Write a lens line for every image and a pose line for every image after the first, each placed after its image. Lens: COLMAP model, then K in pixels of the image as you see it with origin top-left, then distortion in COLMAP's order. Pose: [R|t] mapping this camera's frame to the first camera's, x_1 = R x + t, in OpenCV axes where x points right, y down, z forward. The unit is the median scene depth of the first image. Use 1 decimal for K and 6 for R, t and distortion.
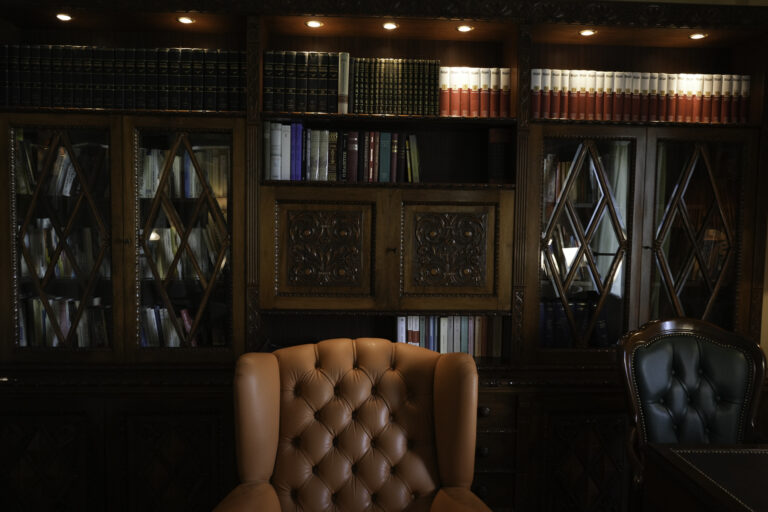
lens RADIAL K [[620.7, 0, 384.0], [0, 620.7, 256.0], [0, 0, 1]] dist [-0.001519, 0.008558]
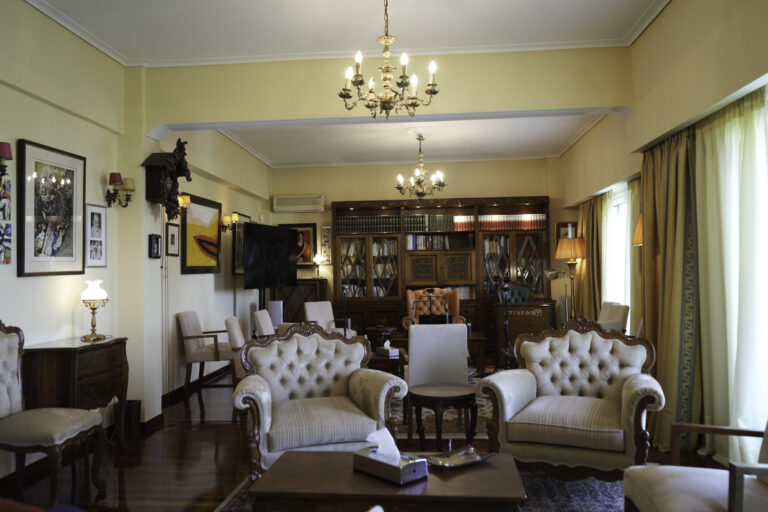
lens RADIAL K [[599.0, 0, 386.4], [0, 599.0, 266.6], [0, 0, 1]] dist [0.009103, 0.004798]
pose [[0.992590, -0.033172, -0.116897, 0.101528], [0.025799, 0.997614, -0.064035, 0.195336], [0.118742, 0.060545, 0.991078, -2.467740]]
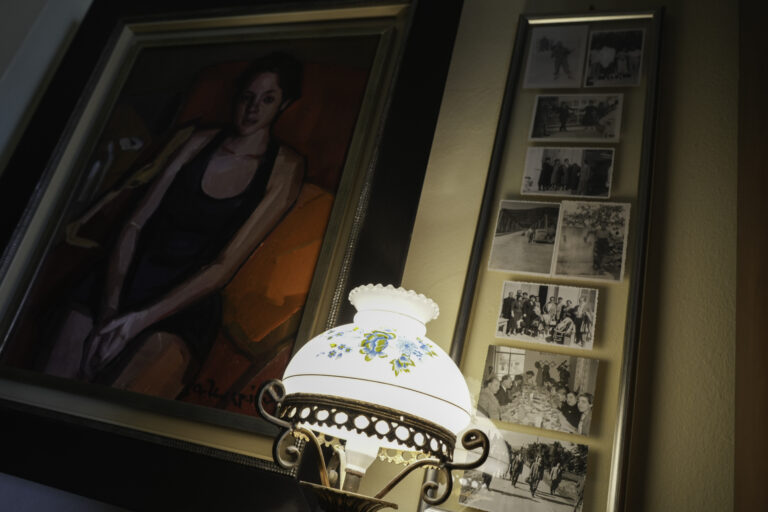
lens RADIAL K [[620.7, 0, 384.0], [0, 620.7, 256.0], [0, 0, 1]] dist [-0.001519, 0.008558]
pose [[0.919282, 0.052435, -0.390090, -0.643426], [-0.226431, 0.881116, -0.415167, -0.045191], [0.321946, 0.469984, 0.821867, 0.836395]]
